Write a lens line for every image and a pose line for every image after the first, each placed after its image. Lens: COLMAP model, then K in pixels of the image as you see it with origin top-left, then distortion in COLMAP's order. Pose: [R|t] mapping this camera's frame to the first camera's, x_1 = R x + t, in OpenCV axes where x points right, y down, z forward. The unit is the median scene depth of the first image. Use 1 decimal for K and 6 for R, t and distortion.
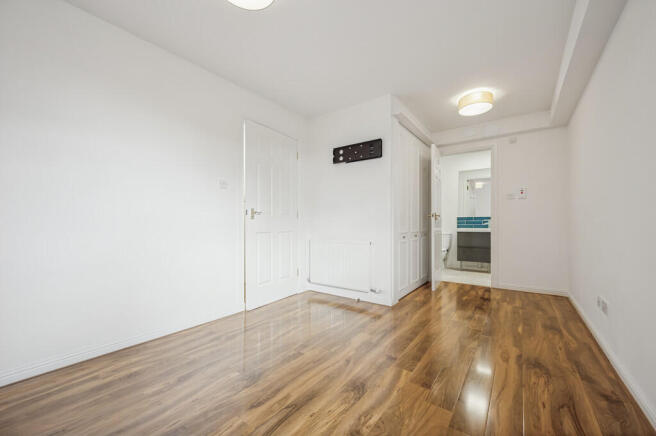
lens RADIAL K [[261.8, 0, 327.1], [0, 261.8, 220.8], [0, 0, 1]] dist [-0.001172, -0.000939]
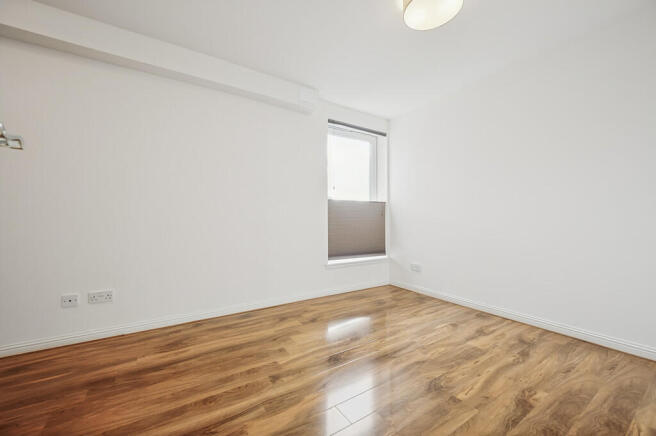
lens RADIAL K [[261.8, 0, 325.3], [0, 261.8, 217.1], [0, 0, 1]] dist [-0.001172, -0.000939]
pose [[-0.935523, 0.004806, 0.353233, -0.224470], [-0.001545, 0.999842, -0.017696, 0.013576], [-0.353263, -0.017101, -0.935368, 1.826560]]
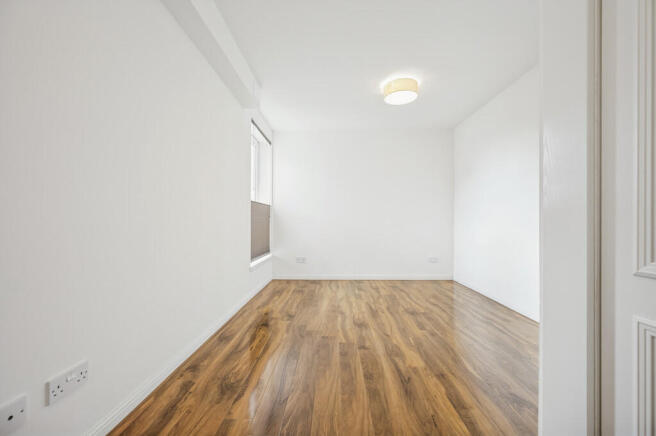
lens RADIAL K [[261.8, 0, 329.9], [0, 261.8, 220.6], [0, 0, 1]] dist [-0.001172, -0.000939]
pose [[-0.812689, 0.003502, -0.582688, 1.013296], [0.010219, 0.999914, -0.008243, 0.016098], [0.582609, -0.012654, -0.812654, 1.869971]]
